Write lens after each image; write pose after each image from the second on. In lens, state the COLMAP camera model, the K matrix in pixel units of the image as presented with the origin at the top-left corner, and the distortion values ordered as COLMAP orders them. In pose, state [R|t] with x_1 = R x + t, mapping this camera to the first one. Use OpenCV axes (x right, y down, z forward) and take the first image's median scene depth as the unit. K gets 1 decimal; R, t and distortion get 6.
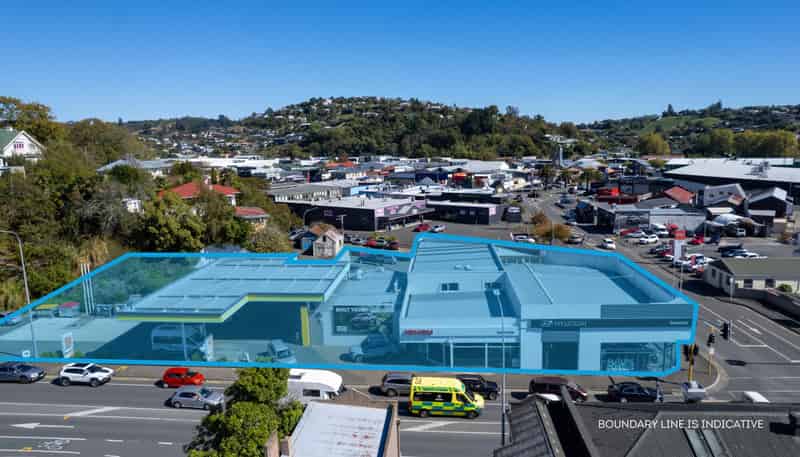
lens RADIAL K [[527.5, 0, 407.9], [0, 527.5, 218.3], [0, 0, 1]] dist [-0.086562, 0.088815]
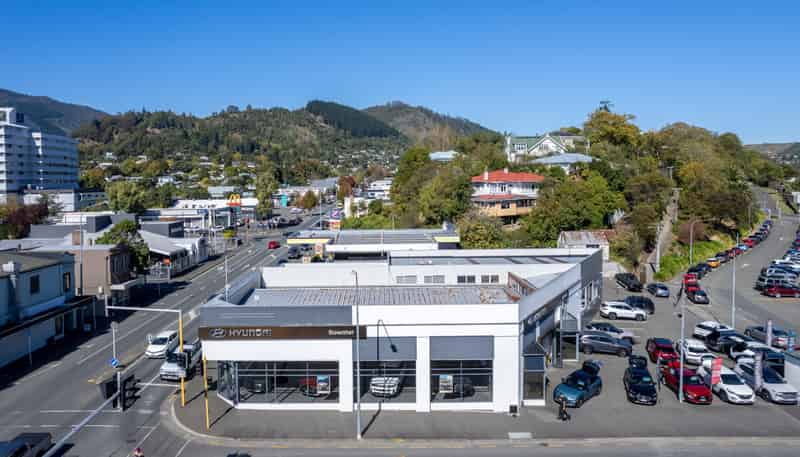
lens RADIAL K [[535.7, 0, 382.0], [0, 535.7, 228.4], [0, 0, 1]] dist [-0.094106, 0.108315]
pose [[0.059827, 0.111309, -0.991983, 0.161714], [-0.134834, 0.985557, 0.102456, -0.006533], [0.989060, 0.127623, 0.073971, 0.148252]]
